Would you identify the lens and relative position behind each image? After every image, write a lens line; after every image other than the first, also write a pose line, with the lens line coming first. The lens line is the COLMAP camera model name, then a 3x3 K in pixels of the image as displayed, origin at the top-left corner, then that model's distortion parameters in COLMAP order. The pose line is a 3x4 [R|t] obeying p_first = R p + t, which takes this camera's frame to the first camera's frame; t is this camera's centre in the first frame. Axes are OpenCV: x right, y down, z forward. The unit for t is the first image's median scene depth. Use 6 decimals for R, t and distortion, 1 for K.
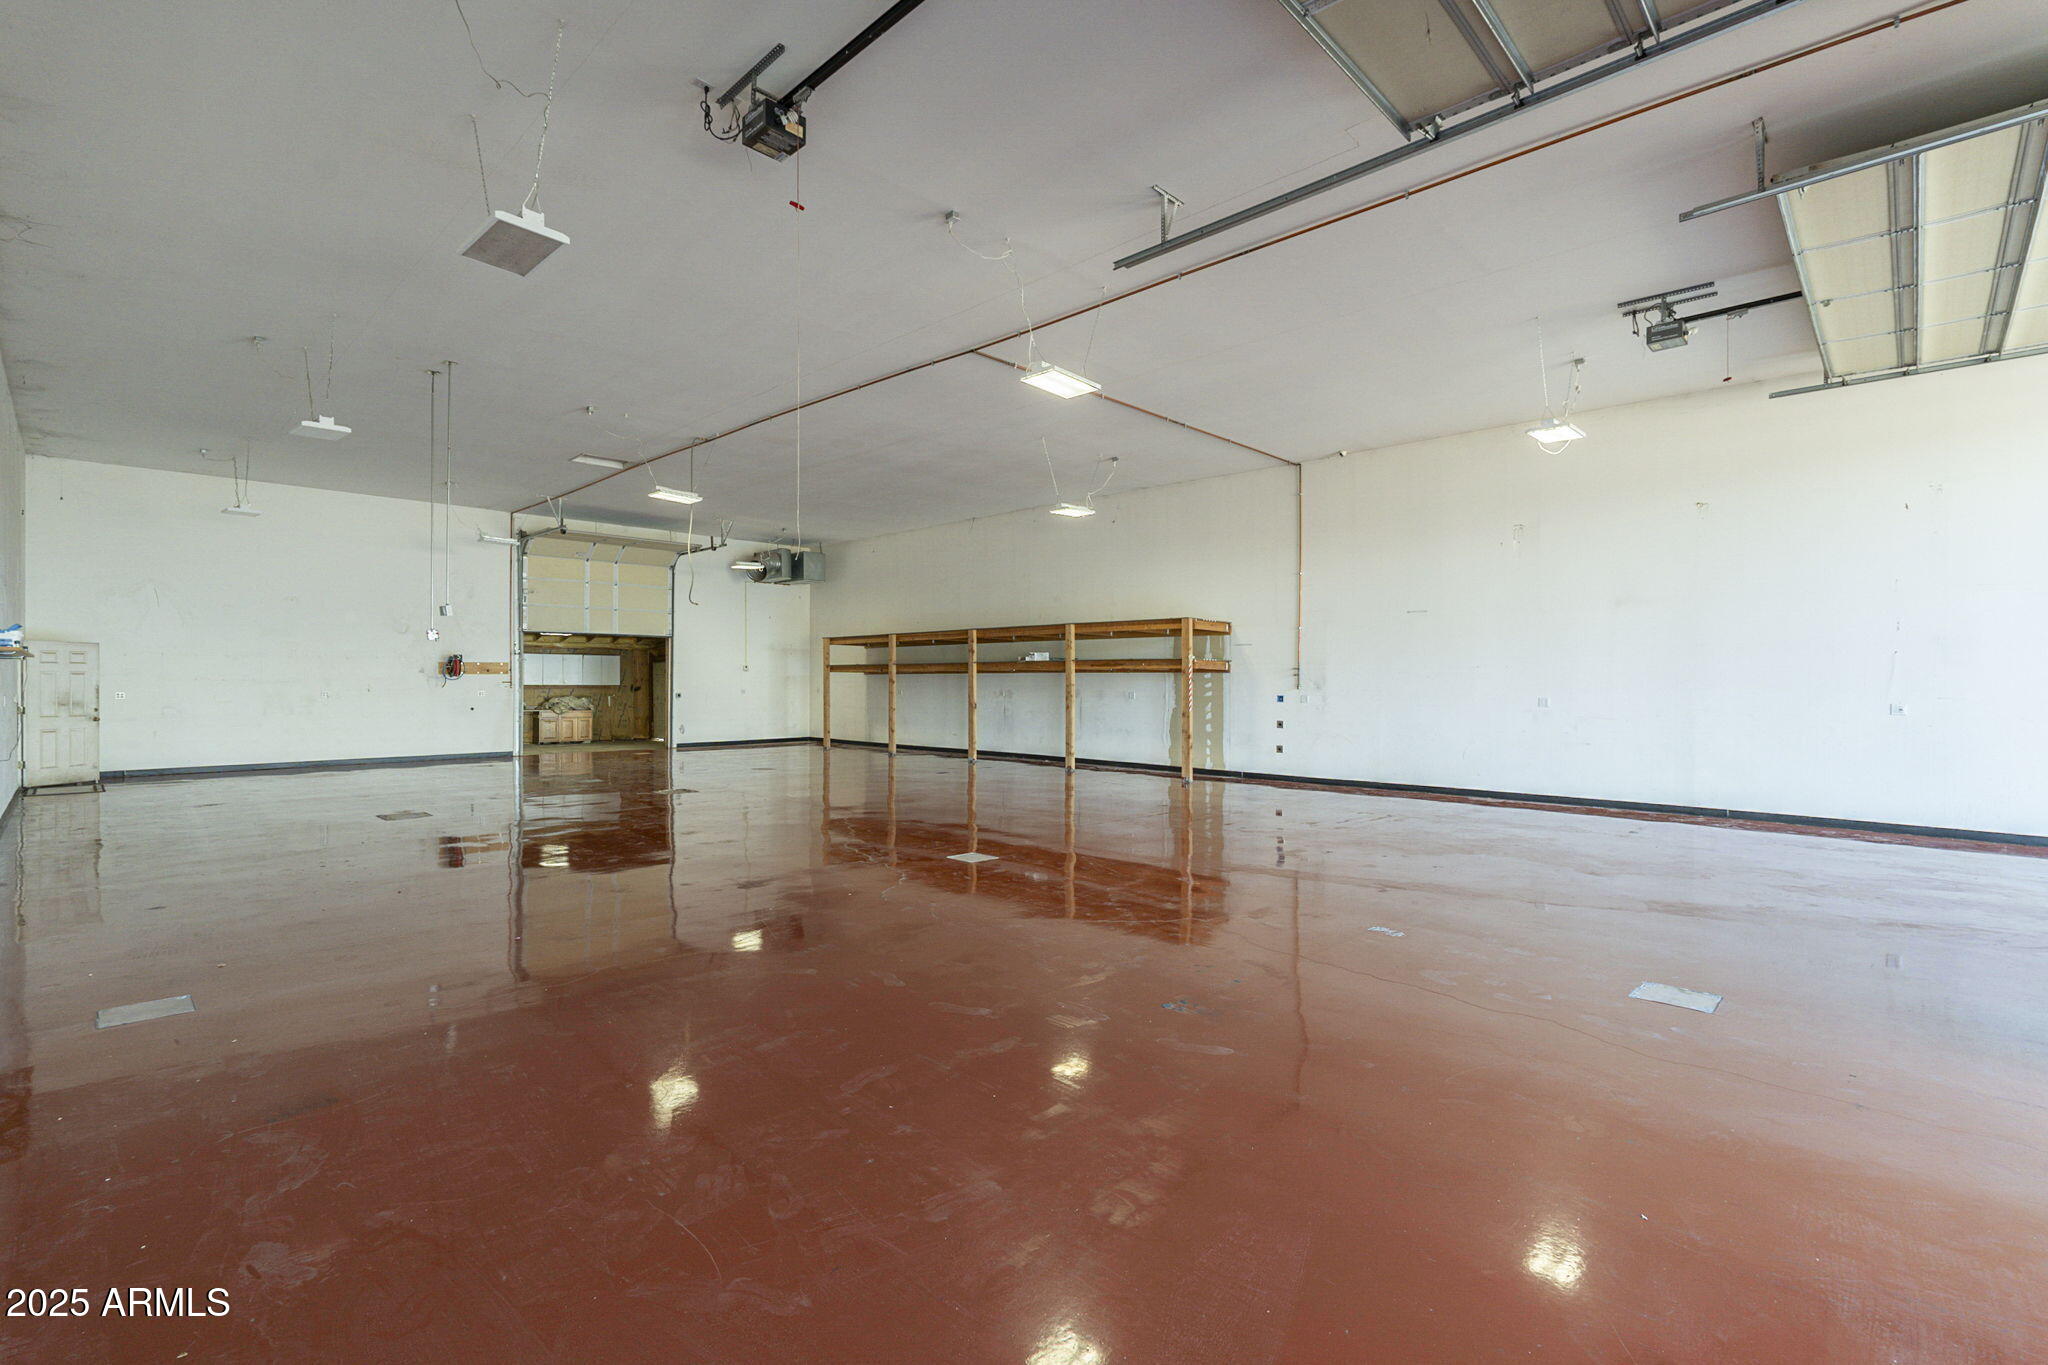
lens RADIAL K [[897.9, 0, 1009.2], [0, 897.9, 690.6], [0, 0, 1]] dist [-0.010168, 0.001607]
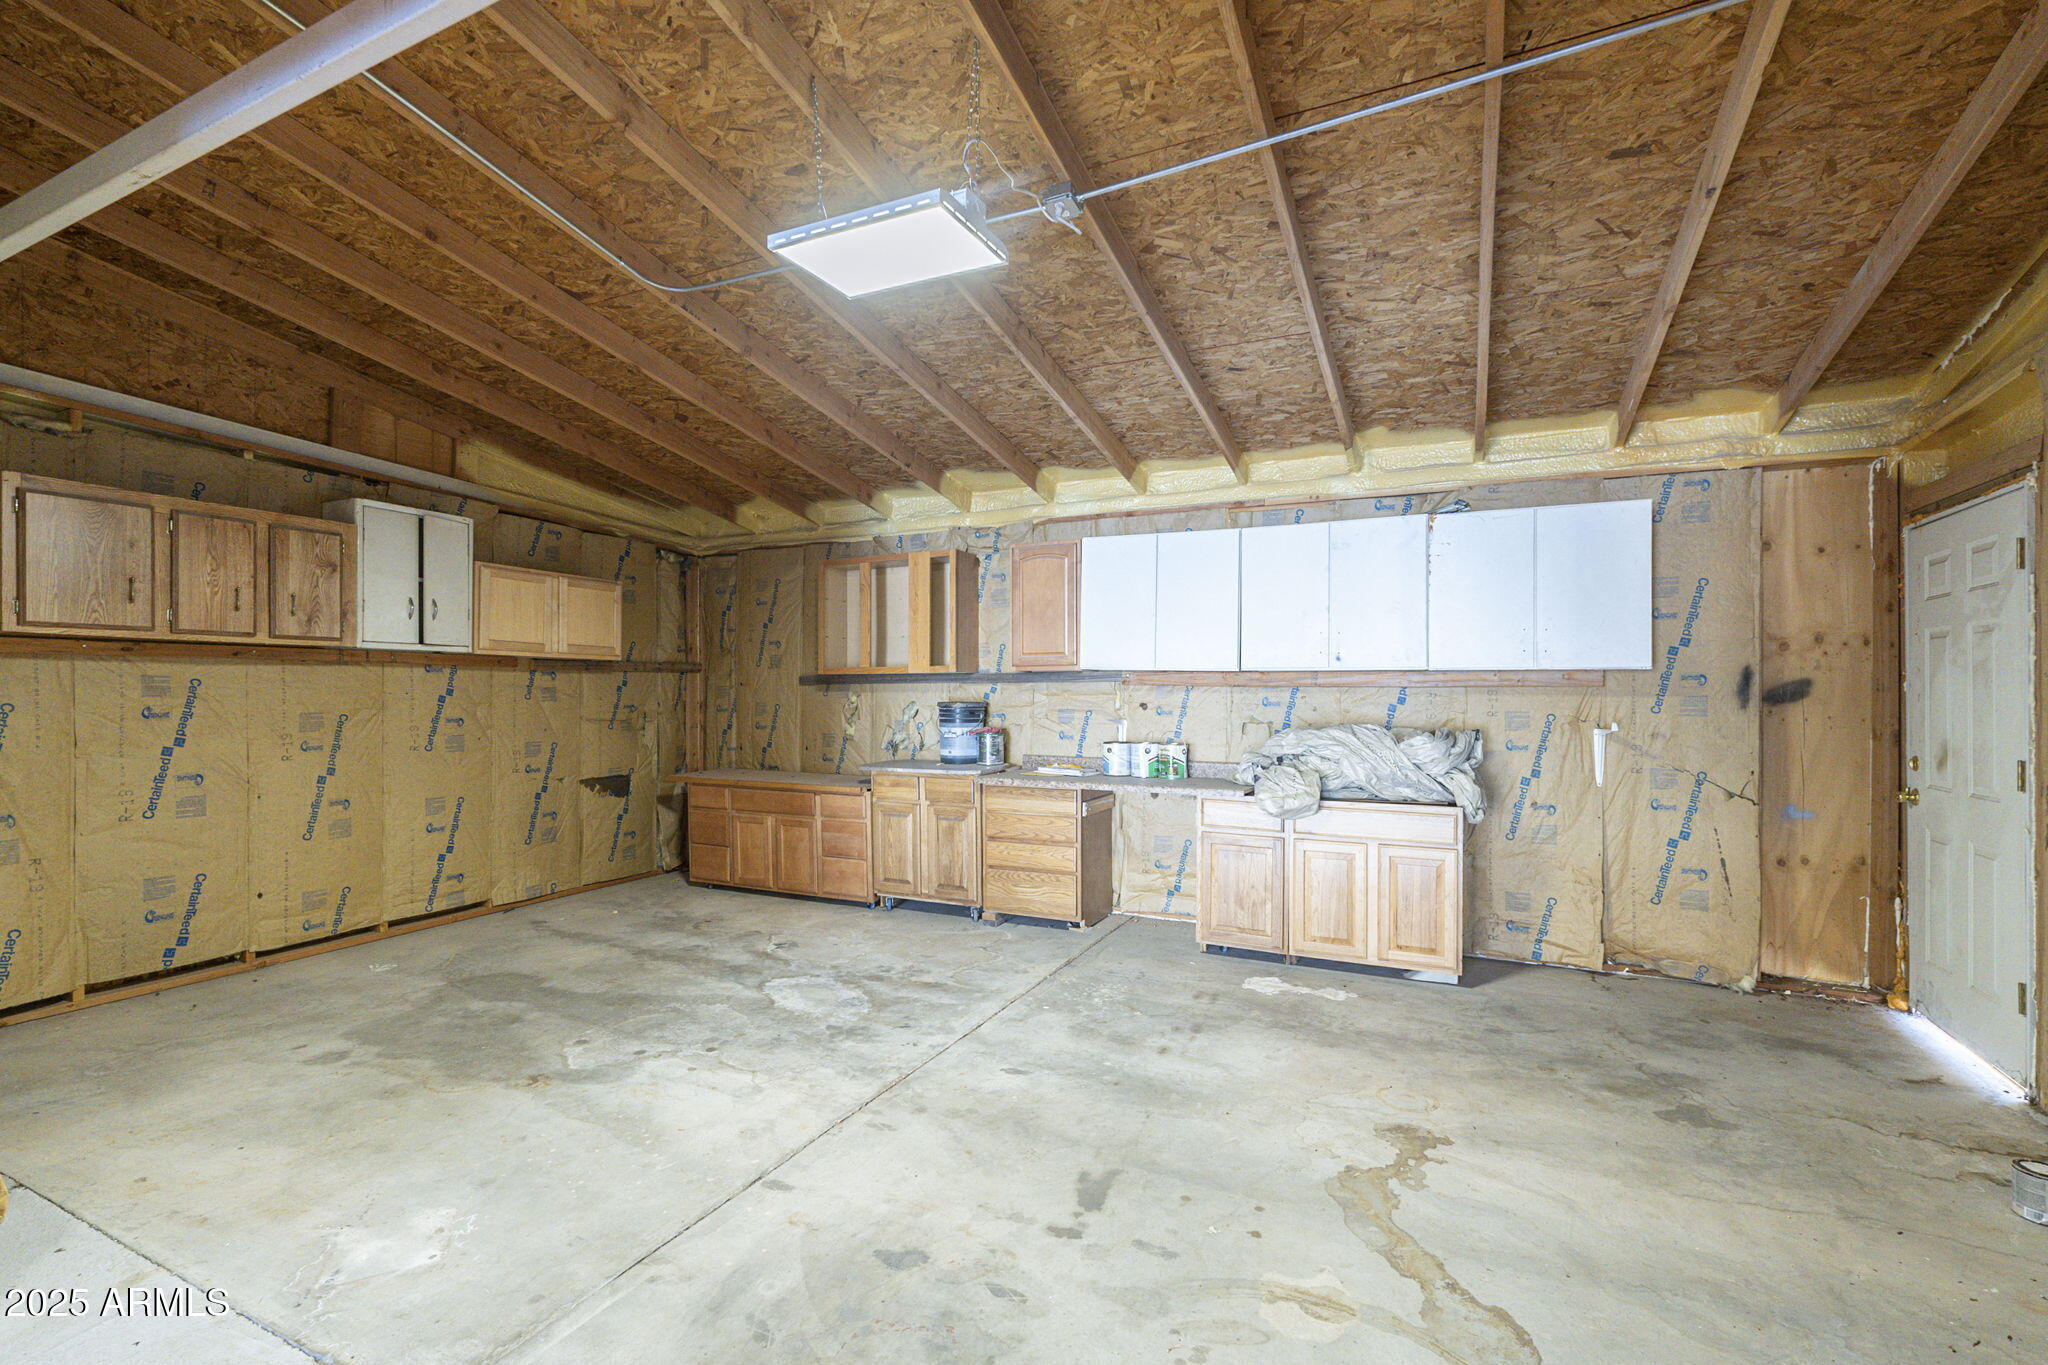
lens RADIAL K [[789.1, 0, 1032.8], [0, 789.1, 696.1], [0, 0, 1]] dist [-0.002665, -0.000124]
pose [[0.403995, -0.006579, -0.914737, -0.502993], [-0.006148, 0.999932, -0.009907, 0.003260], [0.914740, 0.009626, 0.403927, 1.209479]]
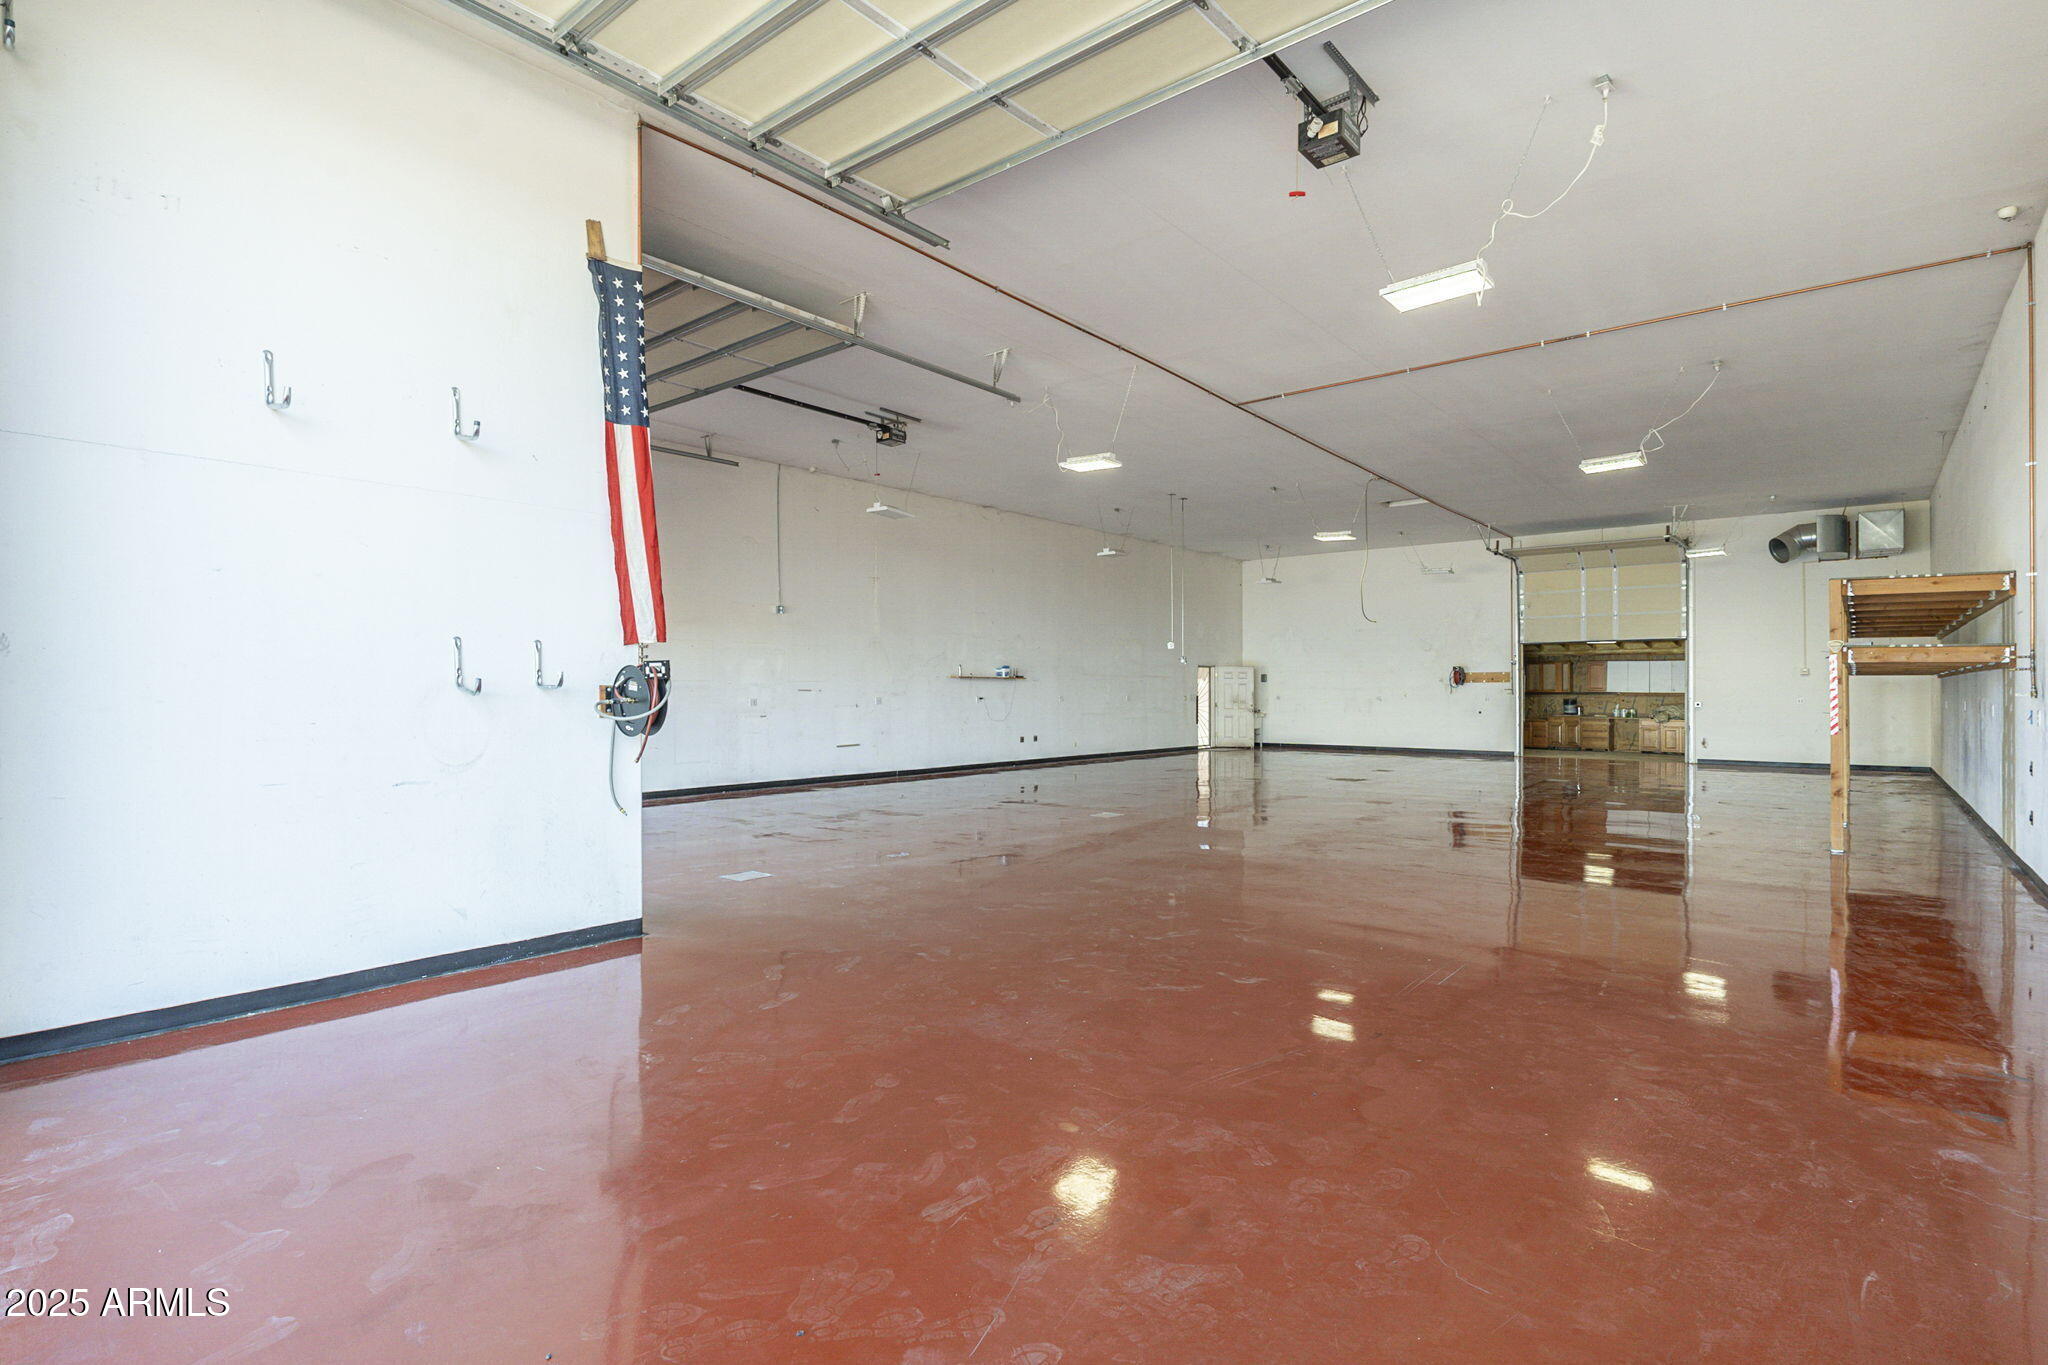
lens RADIAL K [[945.5, 0, 1045.7], [0, 945.5, 685.7], [0, 0, 1]] dist [-0.010275, 0.000382]
pose [[0.110494, -0.005540, -0.993861, 0.592948], [-0.010499, 0.999922, -0.006741, -0.000271], [0.993821, 0.011180, 0.110428, 0.317420]]
